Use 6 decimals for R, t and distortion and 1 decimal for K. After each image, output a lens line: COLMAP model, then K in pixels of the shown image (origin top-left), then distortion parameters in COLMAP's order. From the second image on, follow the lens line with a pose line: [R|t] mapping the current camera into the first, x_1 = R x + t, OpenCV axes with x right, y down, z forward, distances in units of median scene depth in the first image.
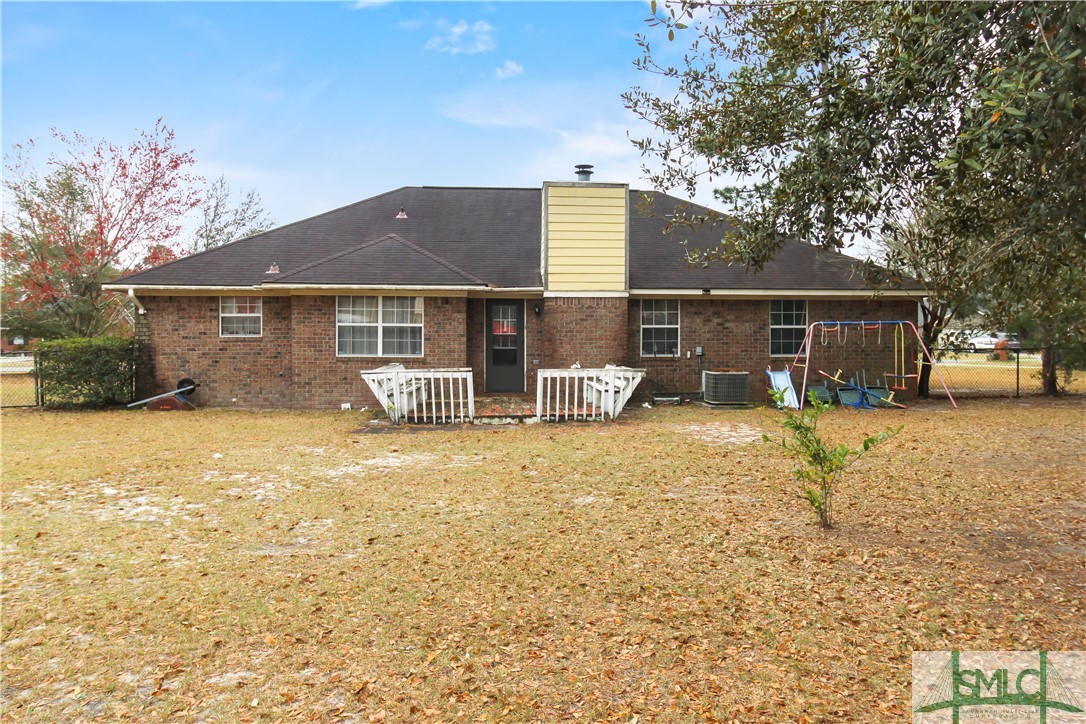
lens RADIAL K [[748.1, 0, 547.0], [0, 748.1, 344.5], [0, 0, 1]] dist [-0.005839, 0.003473]
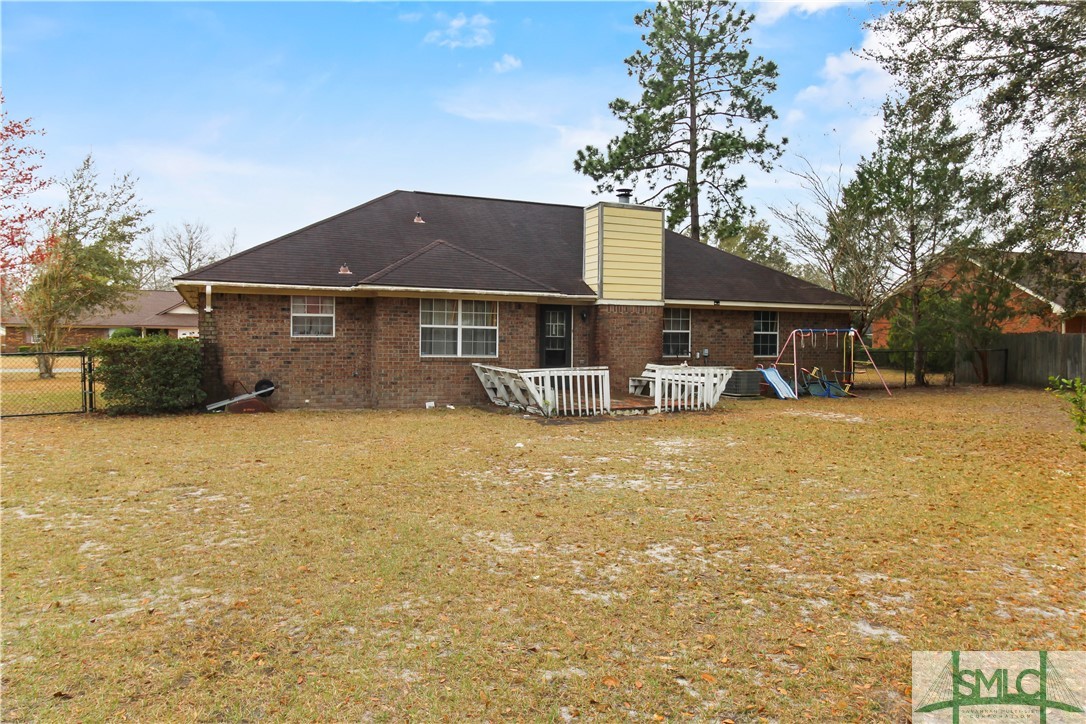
lens RADIAL K [[748.1, 0, 547.0], [0, 748.1, 344.5], [0, 0, 1]] dist [-0.005839, 0.003473]
pose [[0.940850, 0.005605, 0.338776, -0.457505], [-0.004913, 0.999984, -0.002899, 0.000926], [-0.338787, 0.001063, 0.940863, -0.034925]]
